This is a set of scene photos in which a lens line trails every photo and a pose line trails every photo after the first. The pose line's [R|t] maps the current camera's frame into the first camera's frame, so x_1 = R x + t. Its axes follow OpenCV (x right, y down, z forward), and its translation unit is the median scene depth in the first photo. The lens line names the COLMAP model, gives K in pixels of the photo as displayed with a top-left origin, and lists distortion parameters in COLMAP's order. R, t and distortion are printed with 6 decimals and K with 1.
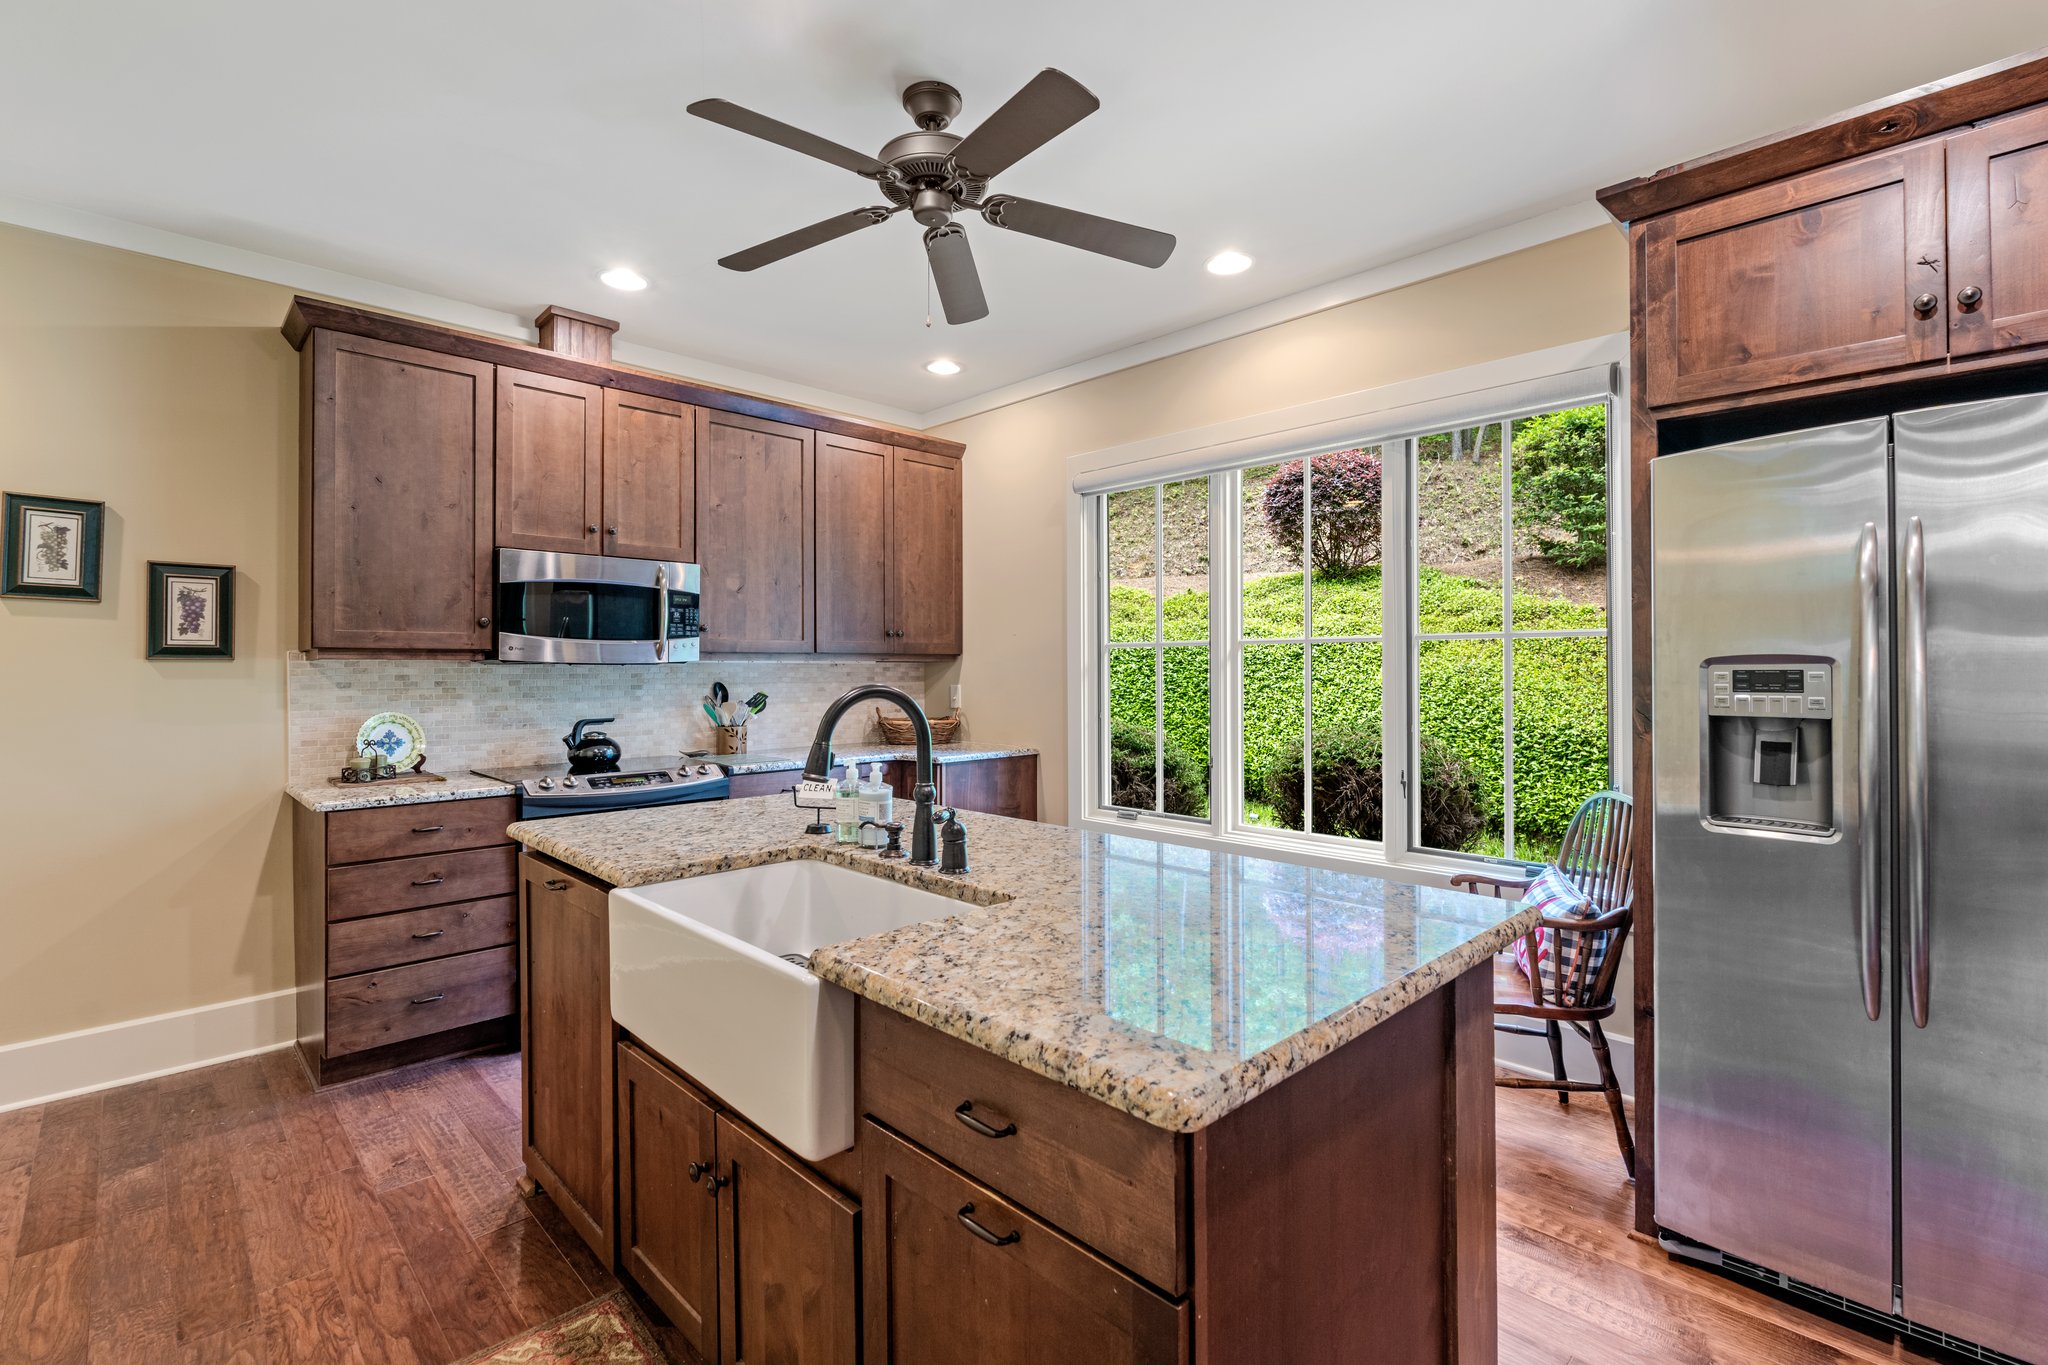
lens RADIAL K [[898.9, 0, 1013.7], [0, 898.9, 652.4], [0, 0, 1]] dist [-0.005439, -0.000287]
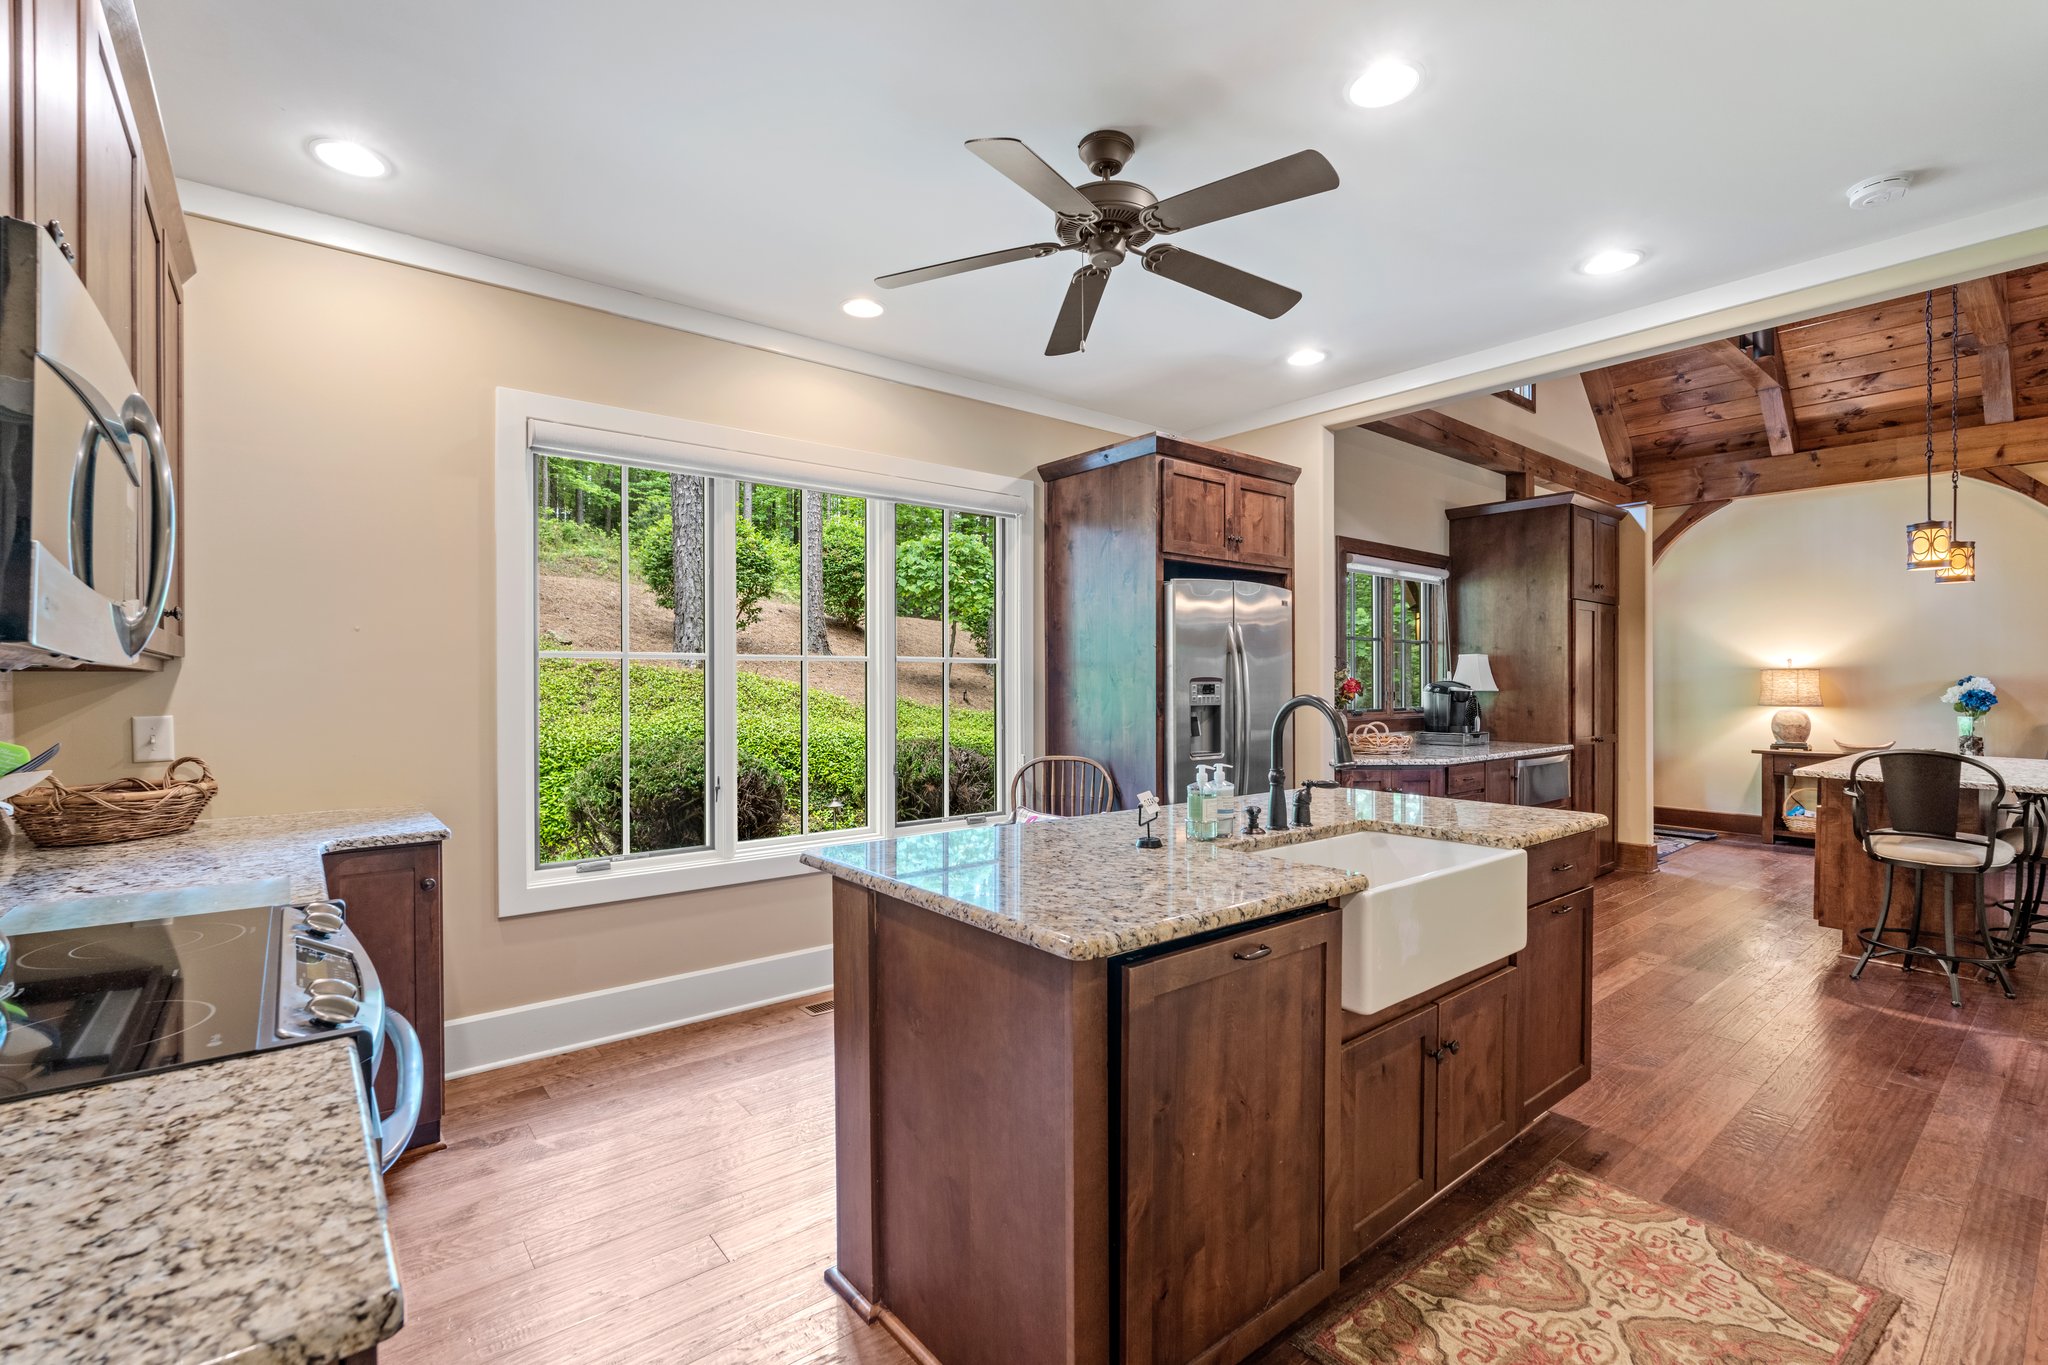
lens RADIAL K [[898.9, 0, 1018.2], [0, 898.9, 685.6], [0, 0, 1]] dist [-0.005439, -0.000287]
pose [[0.102669, -0.002201, 0.994713, -1.381942], [-0.016725, 0.999852, 0.003938, 0.021949], [-0.994575, -0.017041, 0.102617, 1.181187]]
